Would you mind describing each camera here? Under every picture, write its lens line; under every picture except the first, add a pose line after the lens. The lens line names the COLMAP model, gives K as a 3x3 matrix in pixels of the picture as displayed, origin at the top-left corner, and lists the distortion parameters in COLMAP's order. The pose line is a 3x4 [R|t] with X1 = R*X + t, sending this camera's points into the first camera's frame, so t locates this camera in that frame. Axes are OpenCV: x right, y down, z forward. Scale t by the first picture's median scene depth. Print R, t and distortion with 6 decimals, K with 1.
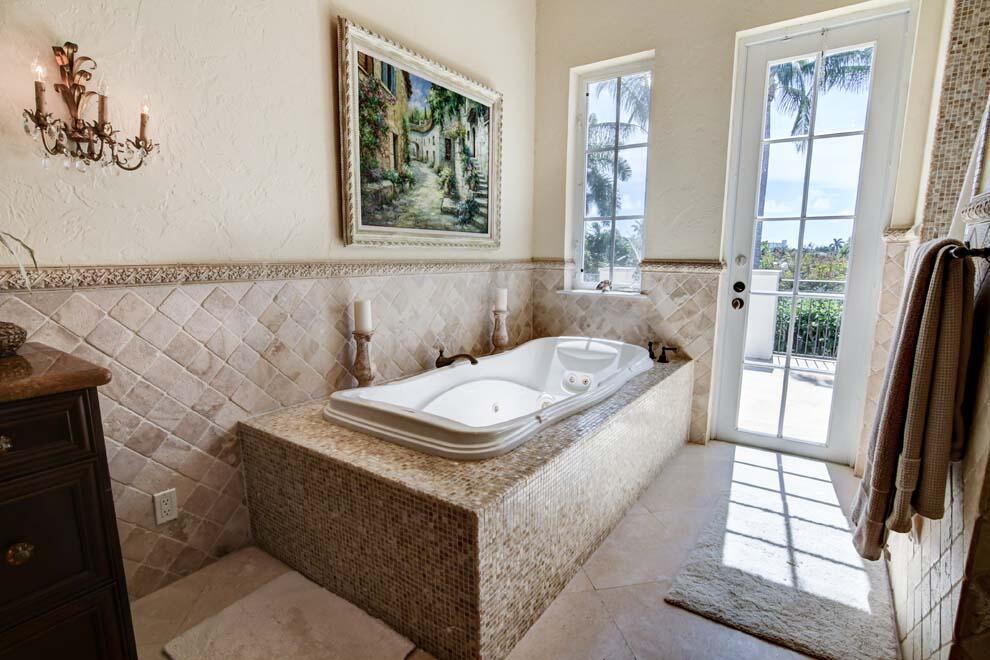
lens RADIAL K [[481.5, 0, 486.8], [0, 481.5, 351.7], [0, 0, 1]] dist [-0.006943, 0.000953]
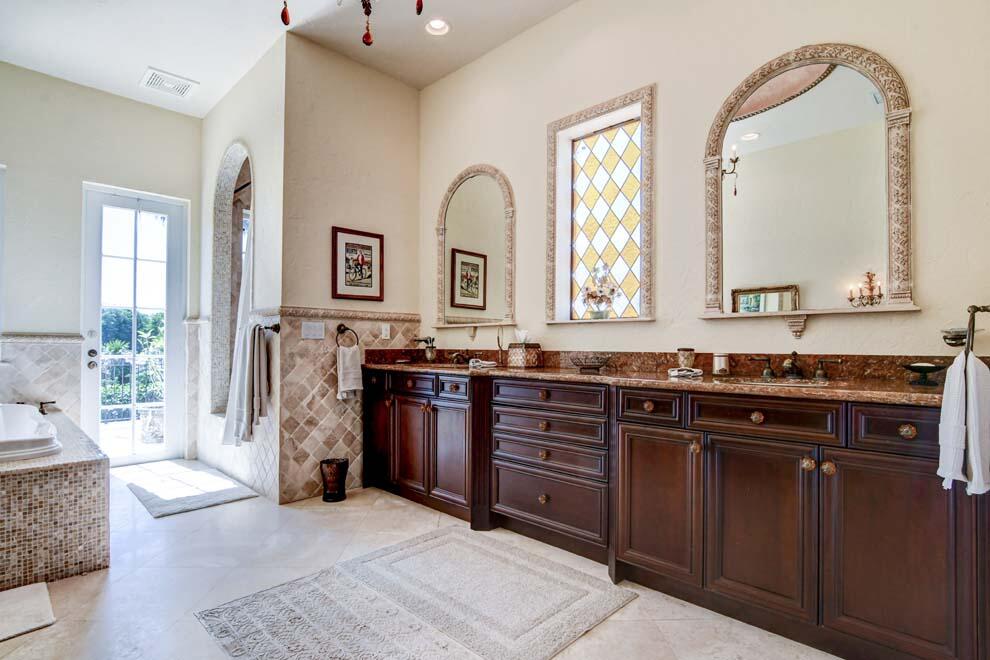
lens RADIAL K [[481.5, 0, 494.8], [0, 481.5, 335.4], [0, 0, 1]] dist [-0.006943, 0.000953]
pose [[0.152451, 0.010556, 0.988255, -0.666075], [0.189945, 0.980989, -0.039780, 0.090645], [-0.969886, 0.193778, 0.147548, -0.337357]]
